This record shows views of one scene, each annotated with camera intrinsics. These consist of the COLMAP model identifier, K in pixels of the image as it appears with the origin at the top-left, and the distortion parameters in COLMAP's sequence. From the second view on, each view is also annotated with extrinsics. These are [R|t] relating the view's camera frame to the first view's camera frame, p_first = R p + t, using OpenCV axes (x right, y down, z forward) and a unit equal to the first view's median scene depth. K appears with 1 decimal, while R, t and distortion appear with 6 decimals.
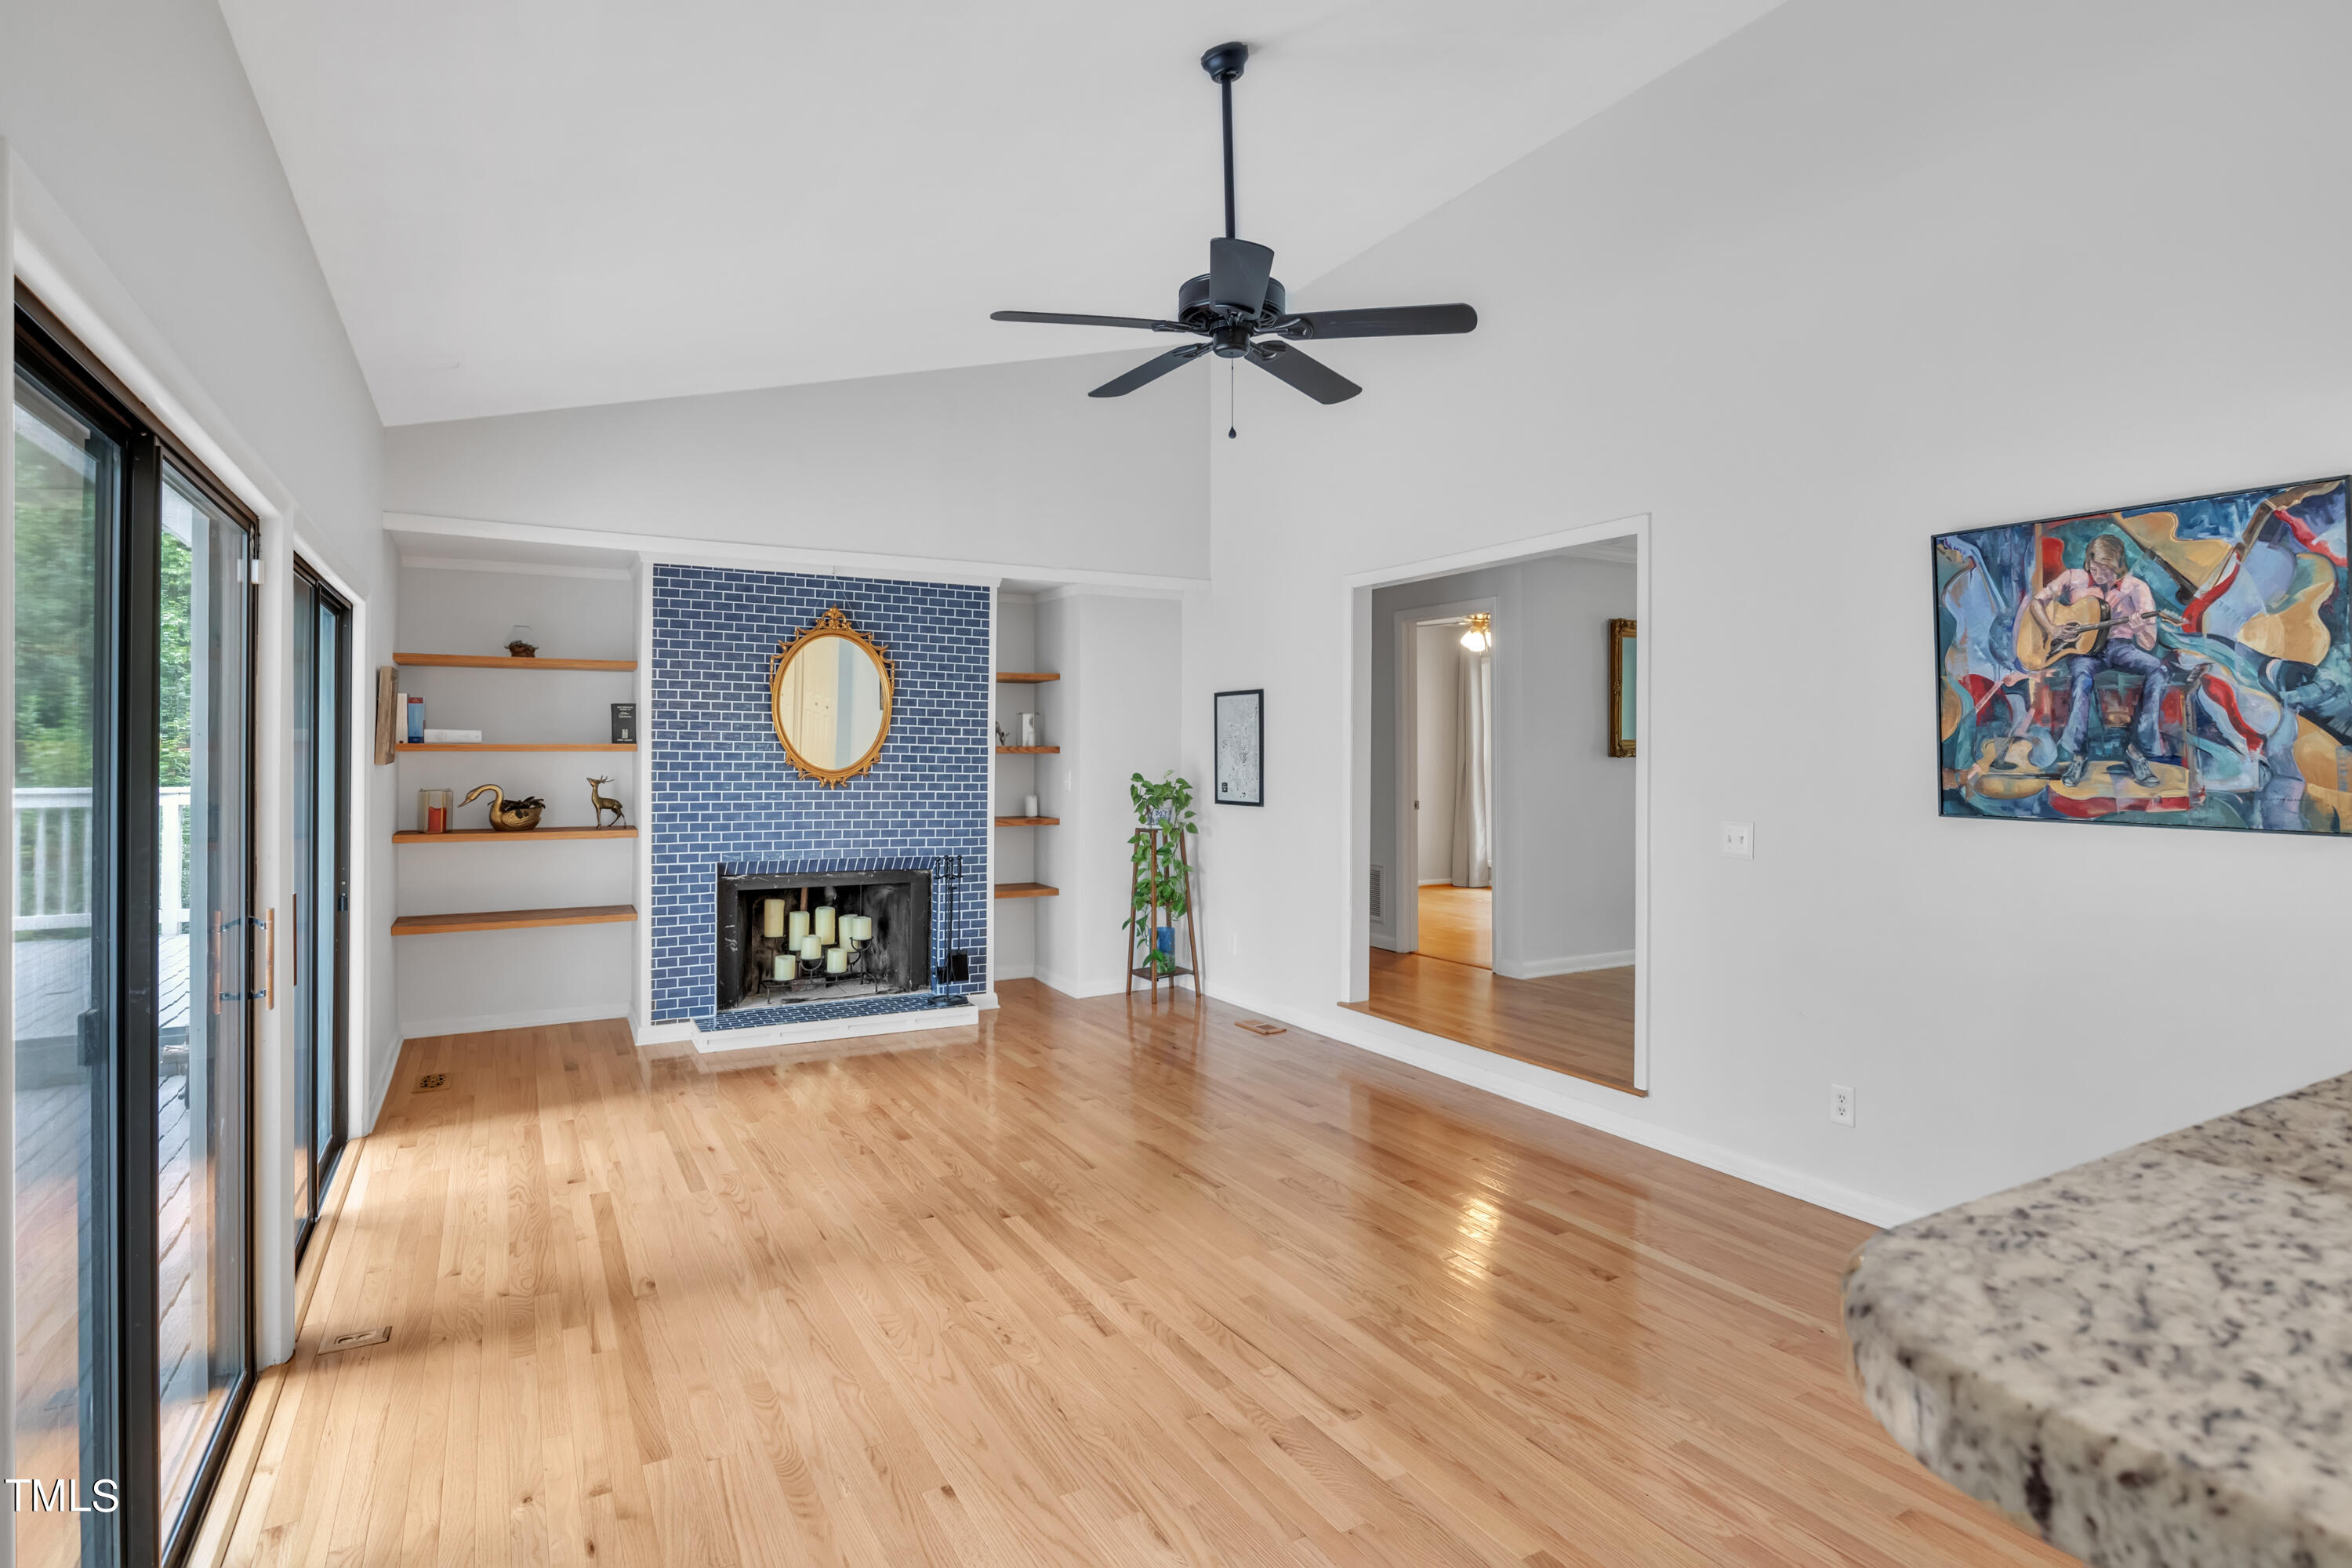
lens RADIAL K [[1200.6, 0, 1199.9], [0, 1200.6, 741.7], [0, 0, 1]] dist [-0.007307, -0.000720]
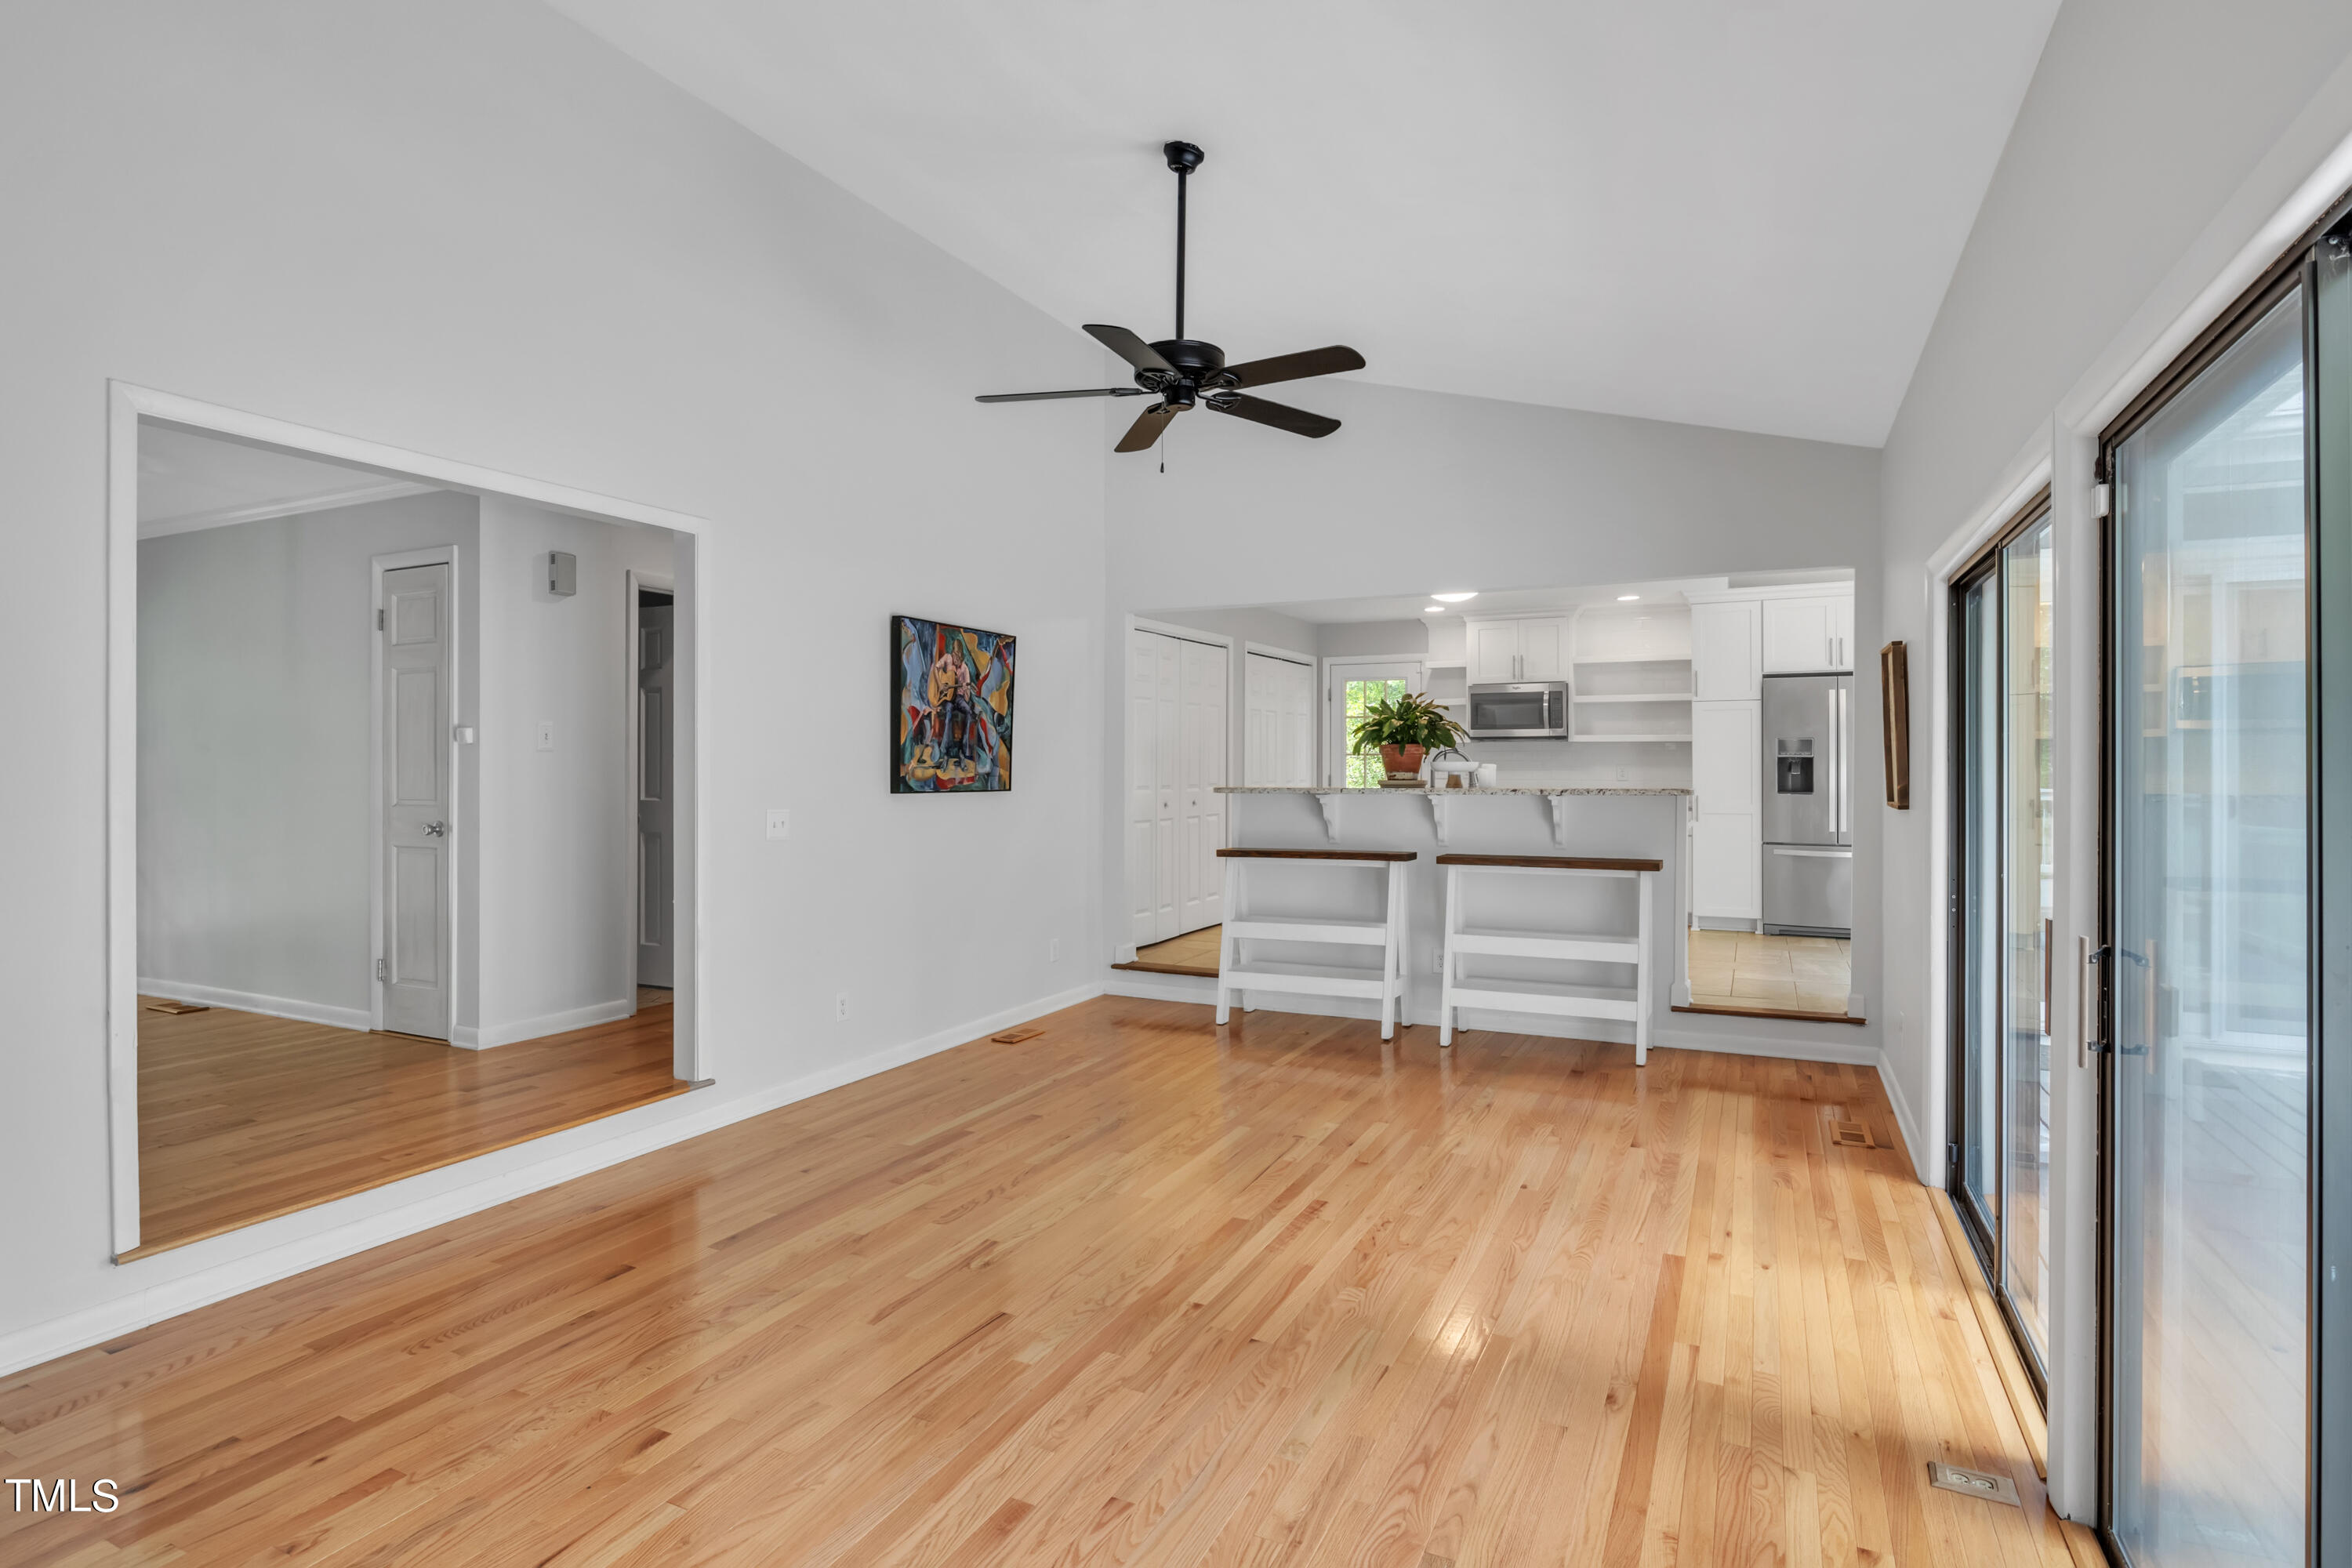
lens RADIAL K [[1200.6, 0, 1166.9], [0, 1200.6, 766.9], [0, 0, 1]] dist [-0.007307, -0.000720]
pose [[-0.553888, -0.001789, 0.832589, -0.853439], [-0.008137, 0.999962, -0.003265, 0.027824], [-0.832552, -0.008583, -0.553881, 1.505550]]
